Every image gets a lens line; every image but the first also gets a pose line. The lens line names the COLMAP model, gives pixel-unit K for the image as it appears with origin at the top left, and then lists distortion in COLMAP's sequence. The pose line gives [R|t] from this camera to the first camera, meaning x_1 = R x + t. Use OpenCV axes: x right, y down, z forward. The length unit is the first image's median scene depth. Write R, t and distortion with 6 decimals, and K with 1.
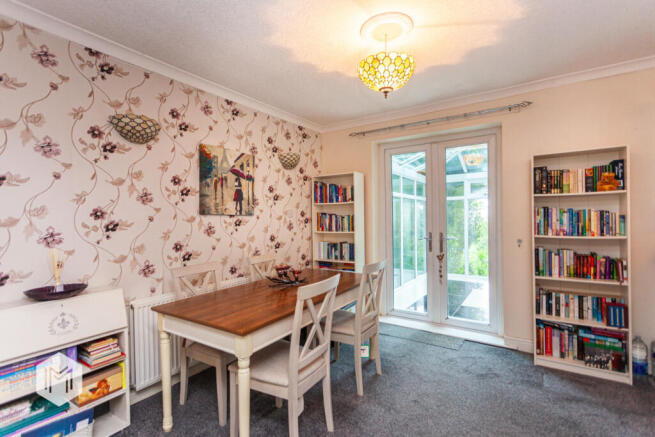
lens RADIAL K [[310.1, 0, 319.8], [0, 310.1, 218.2], [0, 0, 1]] dist [0.005184, 0.003672]
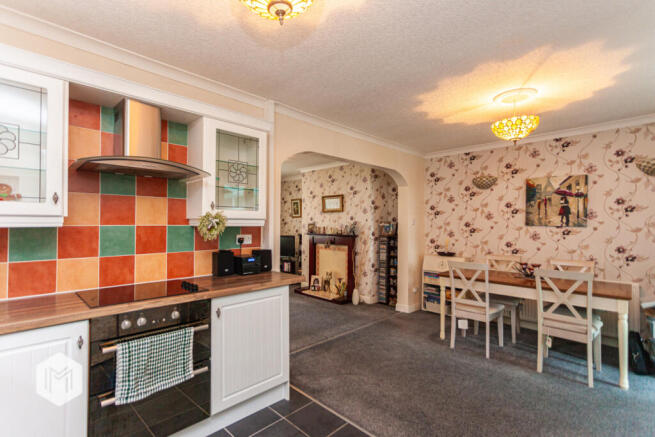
lens RADIAL K [[310.1, 0, 326.6], [0, 310.1, 217.6], [0, 0, 1]] dist [0.005184, 0.003672]
pose [[-0.185521, 0.003587, -0.982634, 1.170951], [0.001076, 0.999993, 0.003448, -0.051414], [0.982640, -0.000417, -0.185524, 0.285768]]
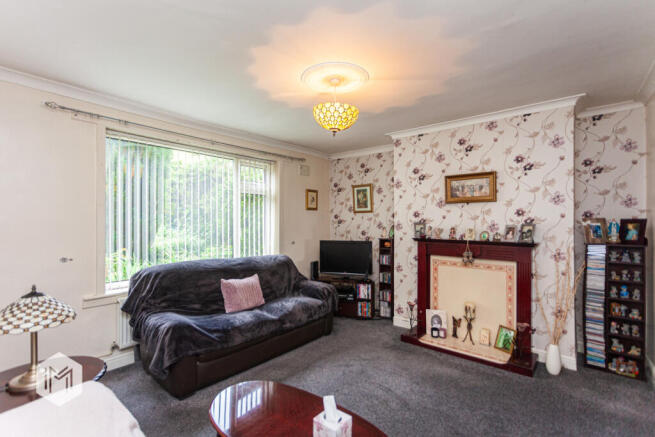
lens RADIAL K [[310.1, 0, 330.3], [0, 310.1, 218.7], [0, 0, 1]] dist [0.005184, 0.003672]
pose [[-0.077138, 0.013403, -0.996930, 0.408119], [0.001770, 0.999910, 0.013306, -0.034940], [0.997019, -0.000738, -0.077154, -0.472648]]
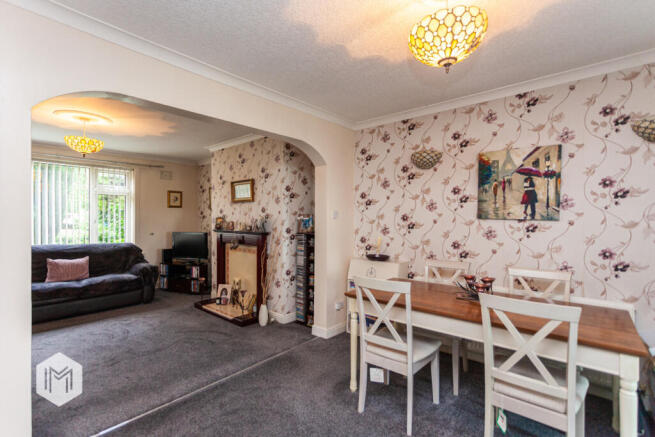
lens RADIAL K [[310.1, 0, 326.5], [0, 310.1, 217.8], [0, 0, 1]] dist [0.005184, 0.003672]
pose [[-0.107861, 0.025620, -0.993836, 0.682930], [0.003242, 0.999672, 0.025419, -0.040165], [0.994161, -0.000480, -0.107908, 0.527180]]
